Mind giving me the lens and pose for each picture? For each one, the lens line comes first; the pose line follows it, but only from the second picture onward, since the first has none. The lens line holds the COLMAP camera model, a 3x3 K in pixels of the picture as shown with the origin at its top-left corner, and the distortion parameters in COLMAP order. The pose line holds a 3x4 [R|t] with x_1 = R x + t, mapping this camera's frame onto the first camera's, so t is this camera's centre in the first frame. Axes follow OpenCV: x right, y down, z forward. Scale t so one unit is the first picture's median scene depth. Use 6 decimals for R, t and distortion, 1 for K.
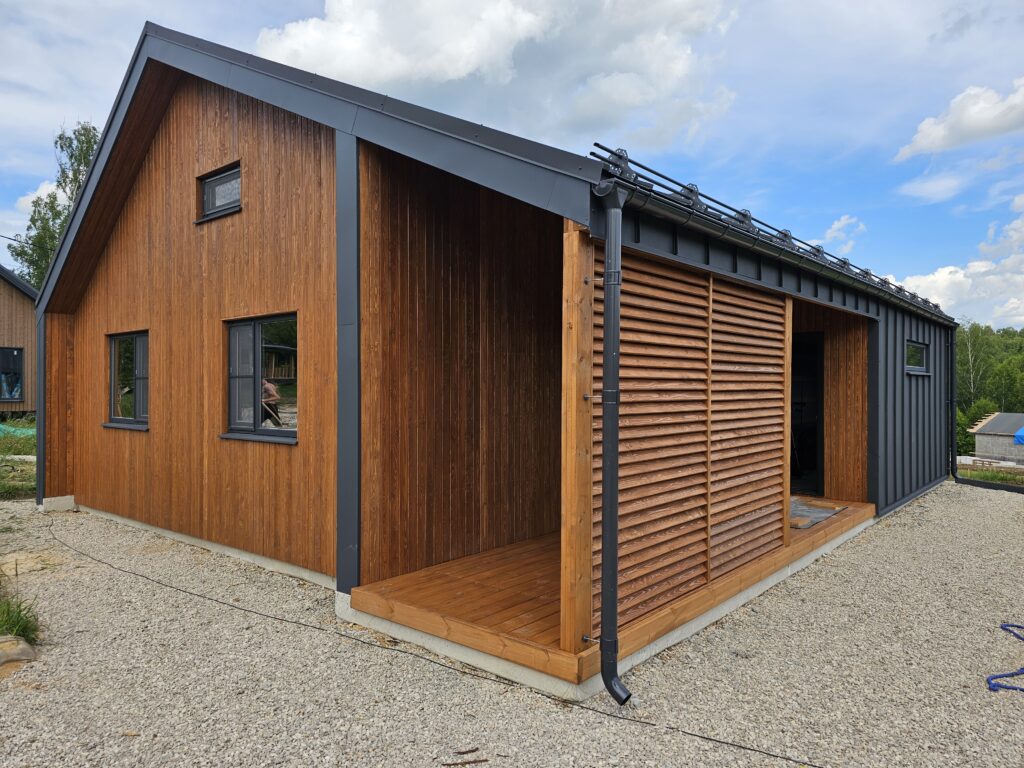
lens RADIAL K [[688.5, 0, 512.0], [0, 688.5, 384.0], [0, 0, 1]] dist [0.060278, -0.052521]
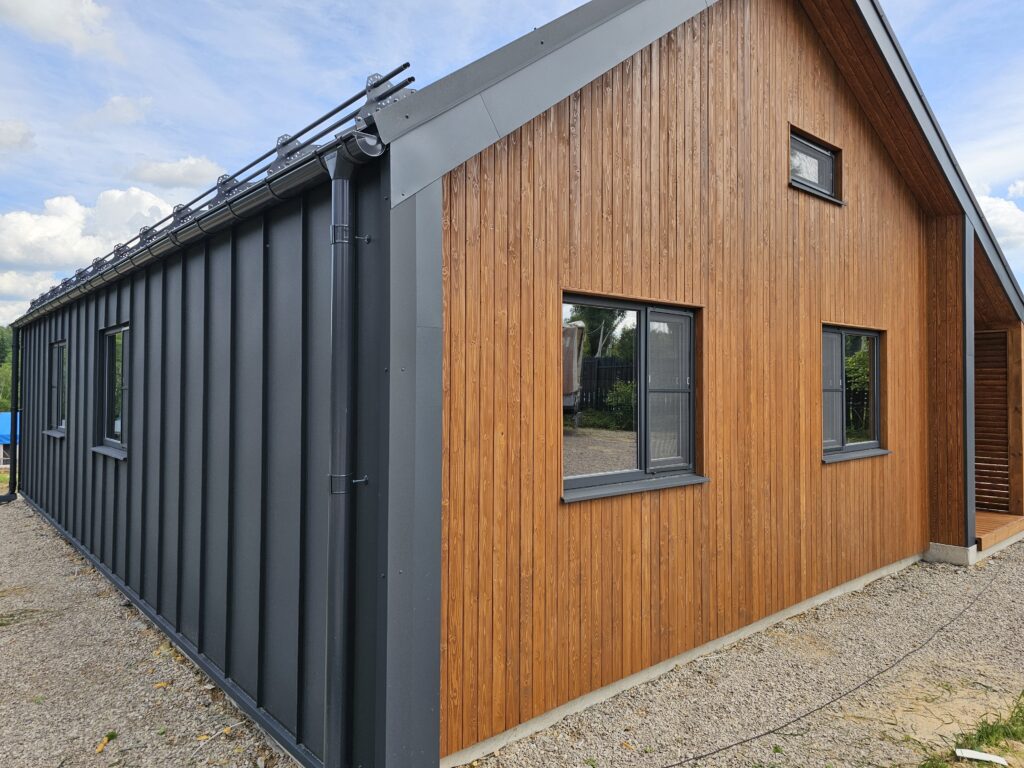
lens RADIAL K [[686.7, 0, 519.1], [0, 686.7, 377.2], [0, 0, 1]] dist [0.068668, -0.067061]
pose [[0.135052, 0.014332, 0.990735, -1.473379], [-0.004573, 0.999894, -0.013842, -0.014621], [-0.990828, -0.002661, 0.135104, 1.419744]]
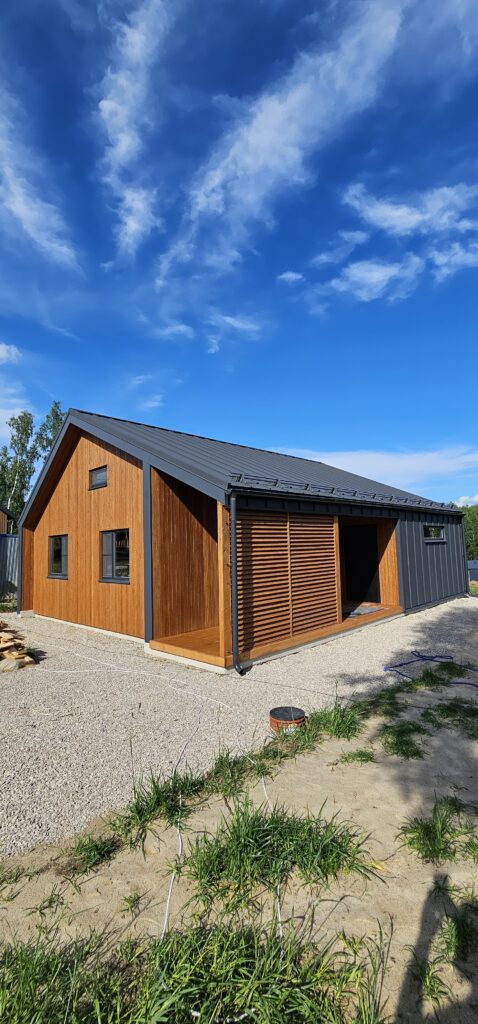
lens RADIAL K [[411.5, 0, 223.0], [0, 411.5, 510.2], [0, 0, 1]] dist [0.001041, 0.000017]
pose [[0.994969, -0.035948, -0.093517, 0.146346], [0.027491, 0.995544, -0.090206, -0.027066], [0.096343, 0.087181, 0.991523, -0.383482]]
